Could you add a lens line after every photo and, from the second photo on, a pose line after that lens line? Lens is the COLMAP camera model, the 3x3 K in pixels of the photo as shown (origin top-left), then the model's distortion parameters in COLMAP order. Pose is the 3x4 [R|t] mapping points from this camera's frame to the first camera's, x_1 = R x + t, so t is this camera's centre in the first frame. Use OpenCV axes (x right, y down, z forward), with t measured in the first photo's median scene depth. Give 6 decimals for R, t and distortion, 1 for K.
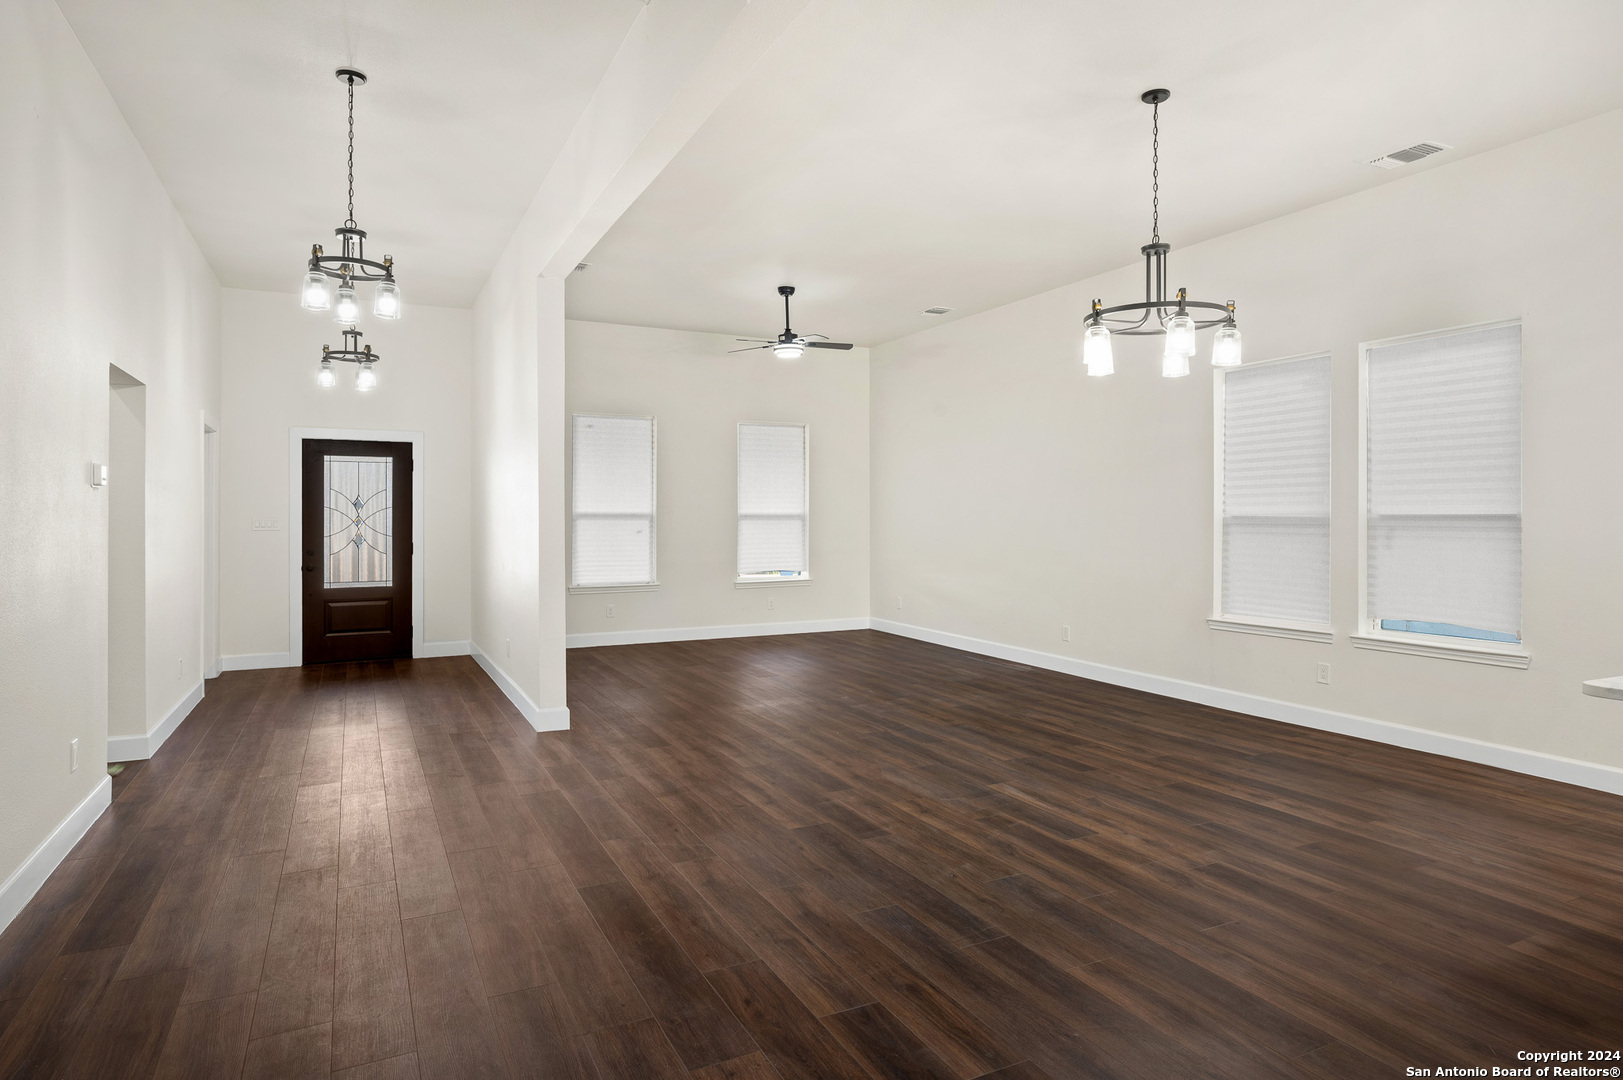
lens RADIAL K [[909.9, 0, 818.6], [0, 909.9, 516.7], [0, 0, 1]] dist [-0.000970, -0.002818]
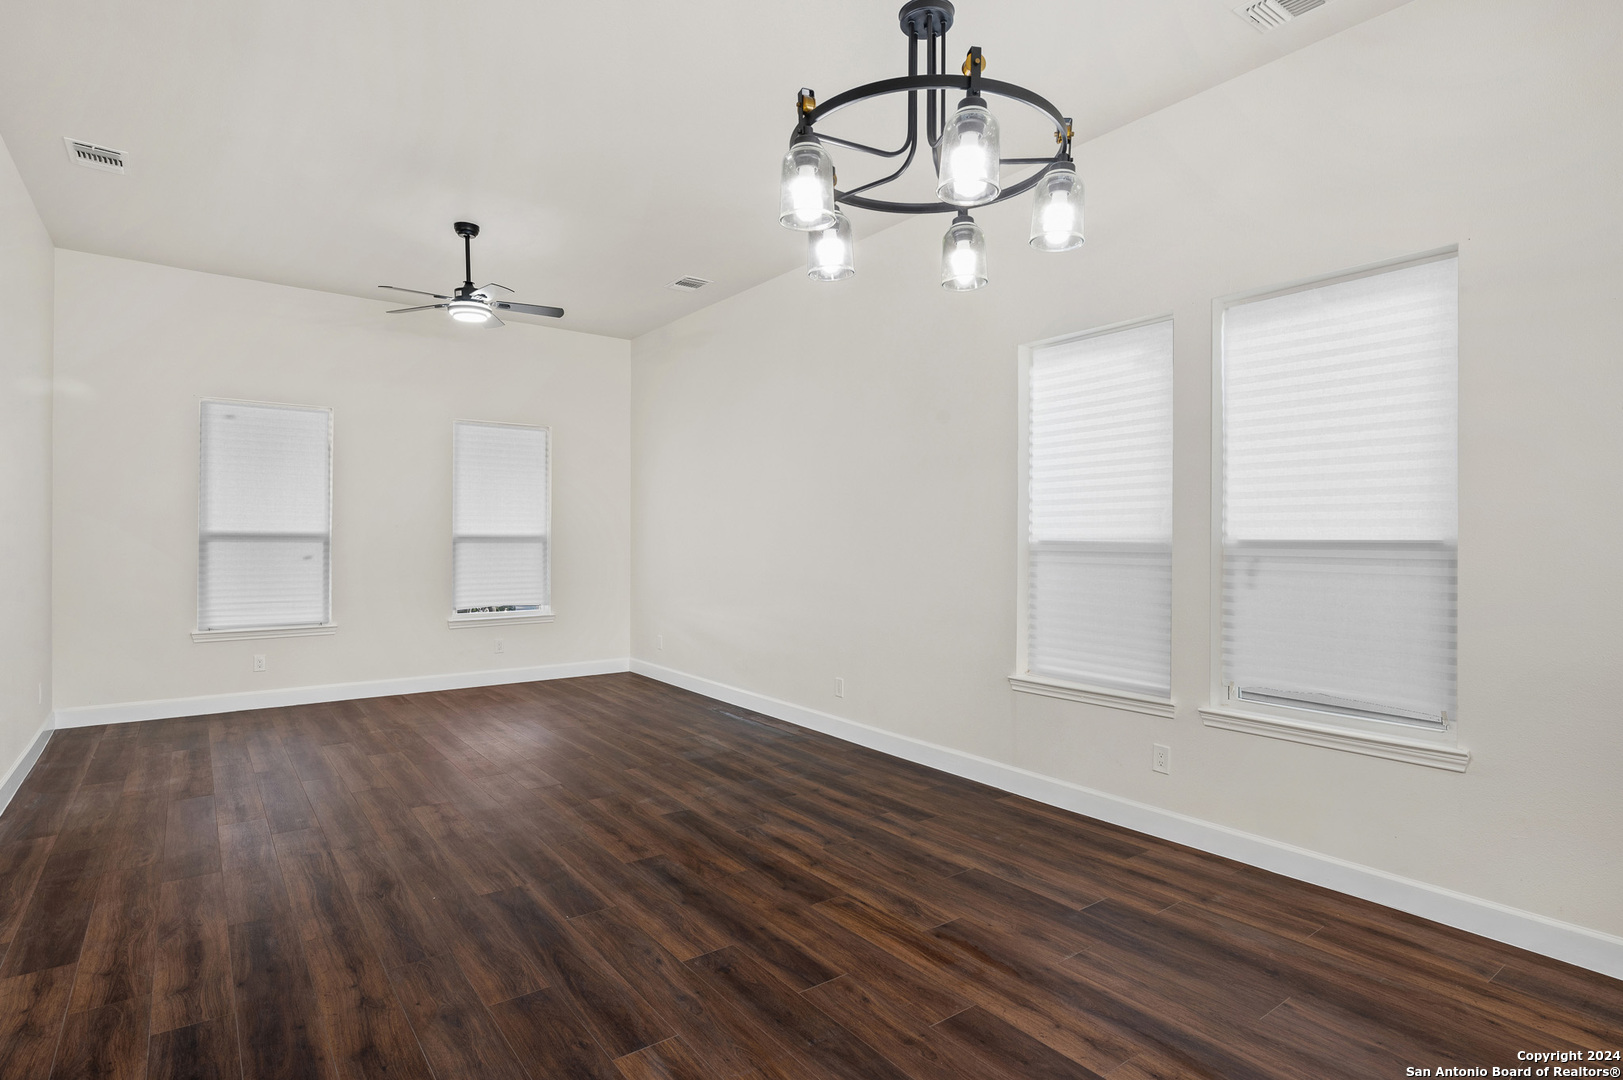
lens RADIAL K [[821.0, 0, 817.5], [0, 821.0, 540.4], [0, 0, 1]] dist [-0.000862, -0.002018]
pose [[0.983262, 0.004647, 0.182136, 0.182241], [-0.004886, 0.999988, 0.000868, -0.001095], [-0.182129, -0.001743, 0.983273, 0.446689]]
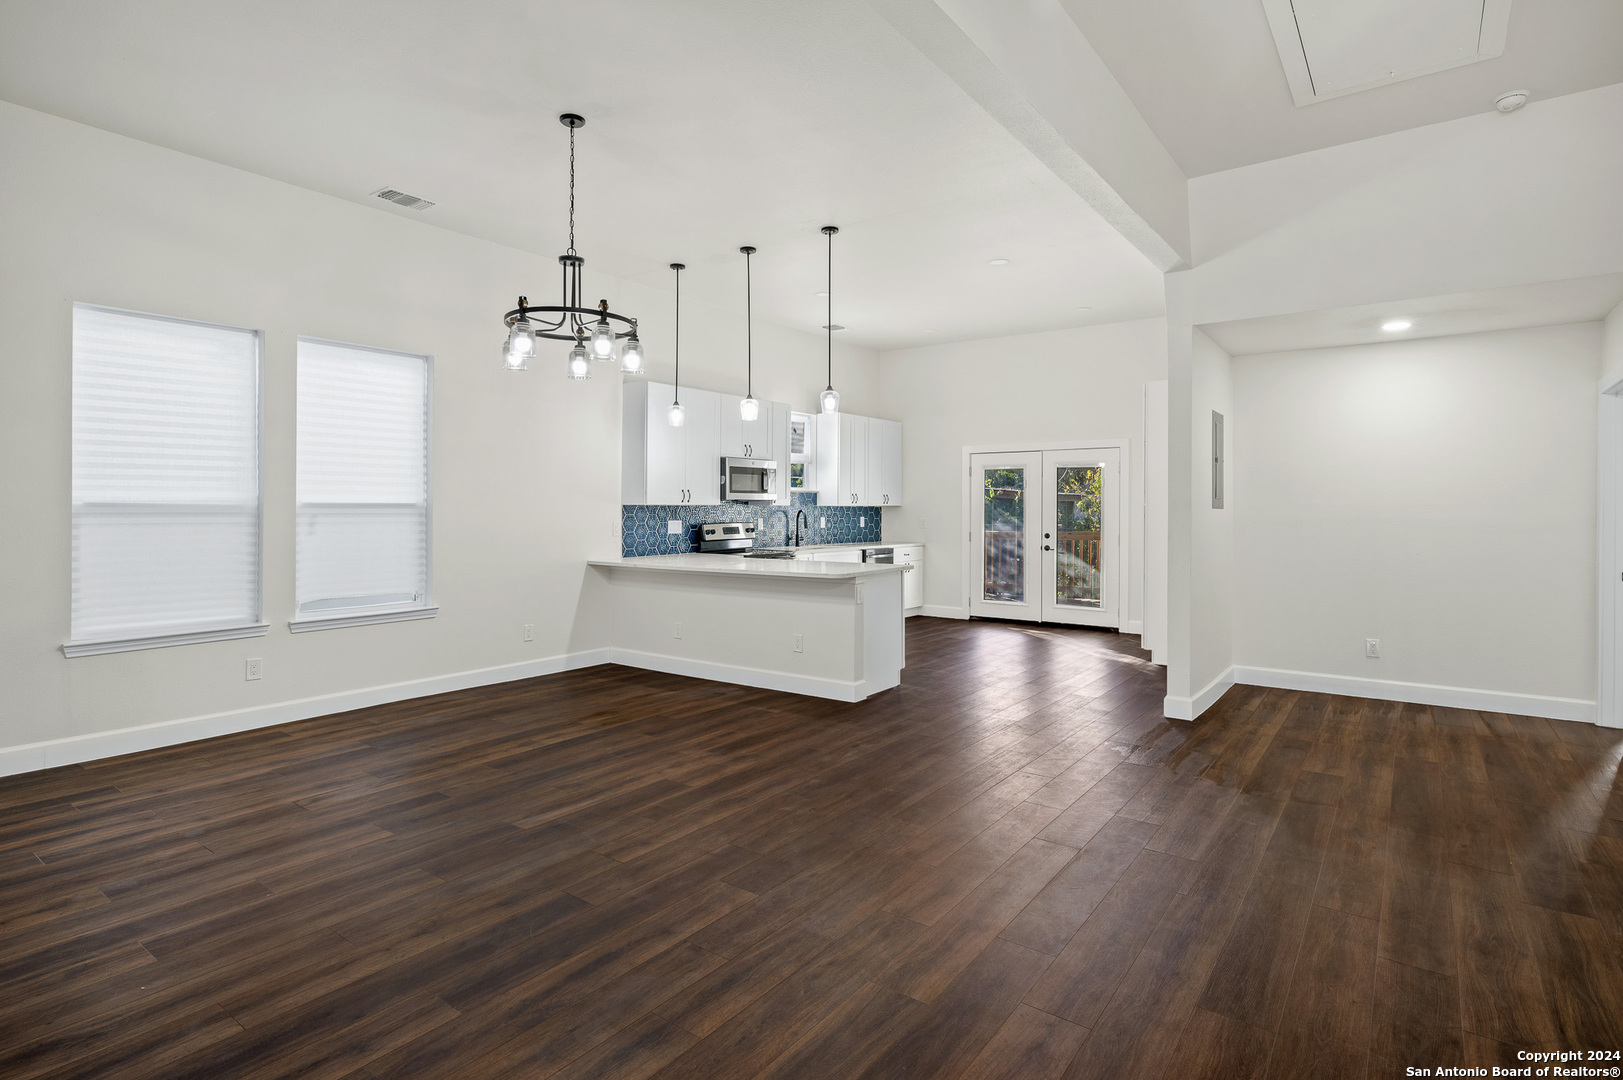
lens RADIAL K [[821.0, 0, 809.0], [0, 821.0, 507.3], [0, 0, 1]] dist [-0.000862, -0.002018]
pose [[-0.444371, 0.000335, 0.895843, -0.512888], [-0.002927, 0.999994, -0.001826, 0.003165], [-0.895838, -0.003434, -0.444367, 0.944639]]
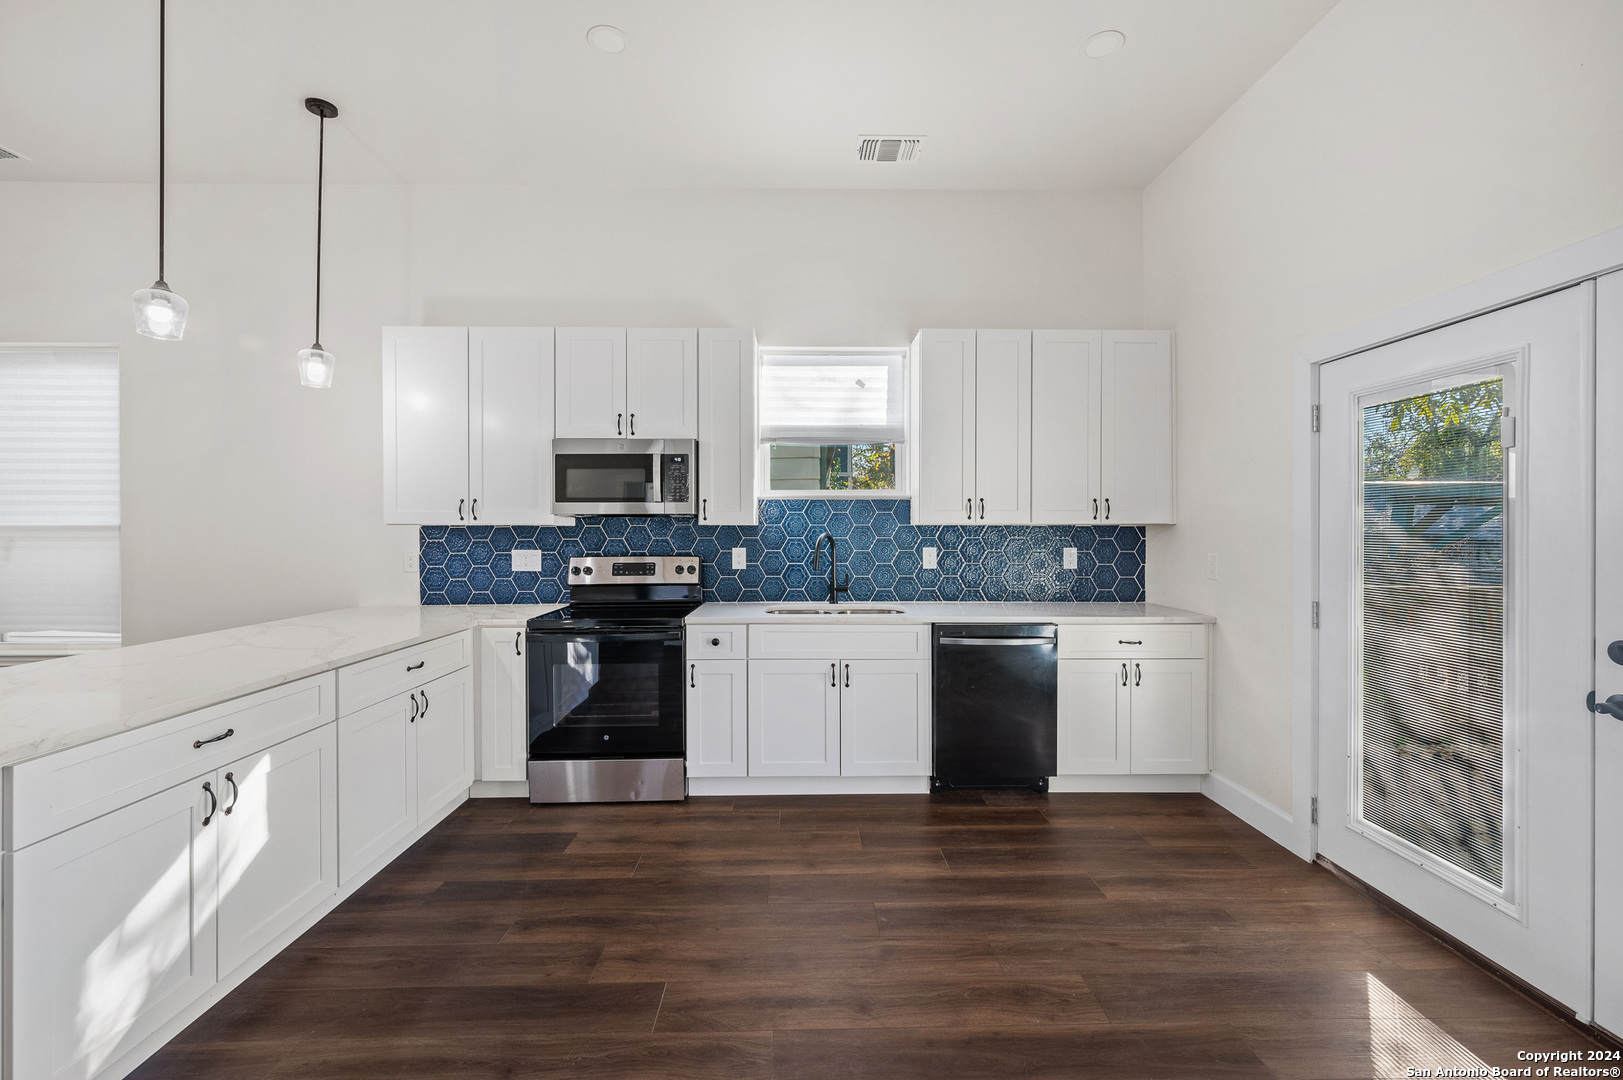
lens RADIAL K [[643.2, 0, 809.5], [0, 643.2, 527.0], [0, 0, 1]] dist [-0.004016, 0.000040]
pose [[0.432113, 0.002042, 0.901817, 0.396723], [-0.000906, 0.999998, -0.001830, 0.000182], [-0.901819, -0.000026, 0.432114, -0.078811]]
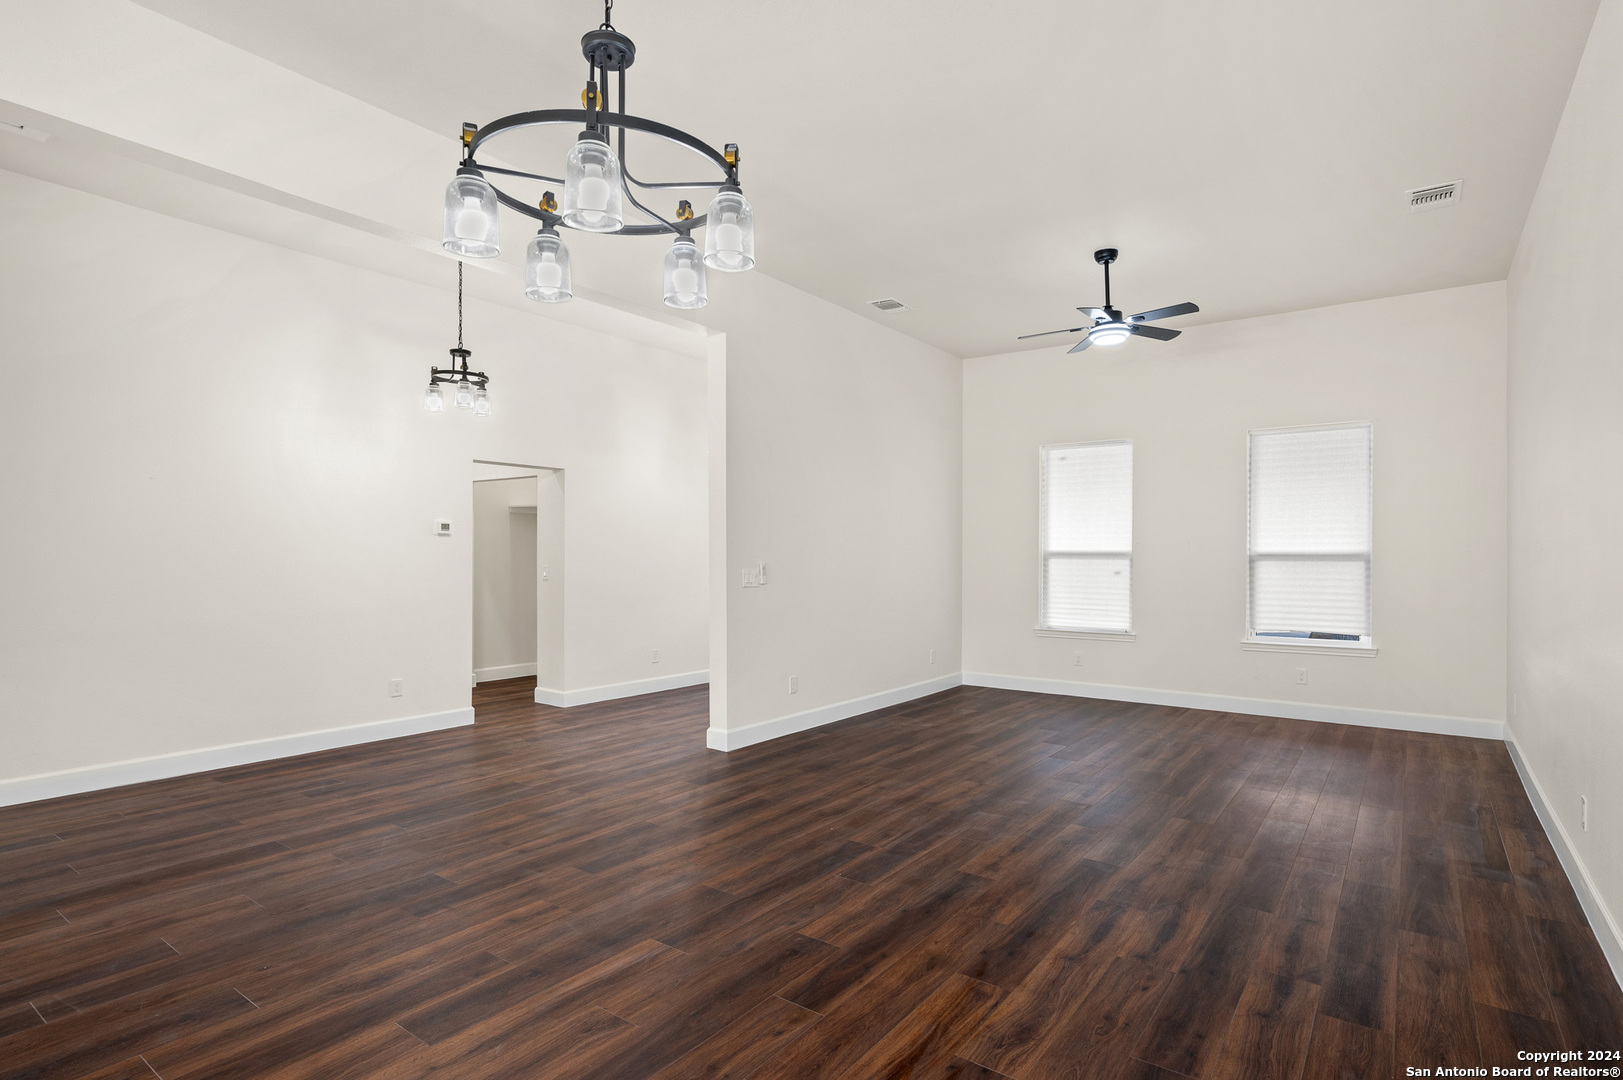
lens RADIAL K [[821.0, 0, 824.1], [0, 821.0, 559.4], [0, 0, 1]] dist [-0.000862, -0.002018]
pose [[0.462285, 0.006426, -0.886708, 0.685813], [-0.004591, 0.999978, 0.004854, 0.002268], [0.886720, 0.001827, 0.462304, 0.709996]]
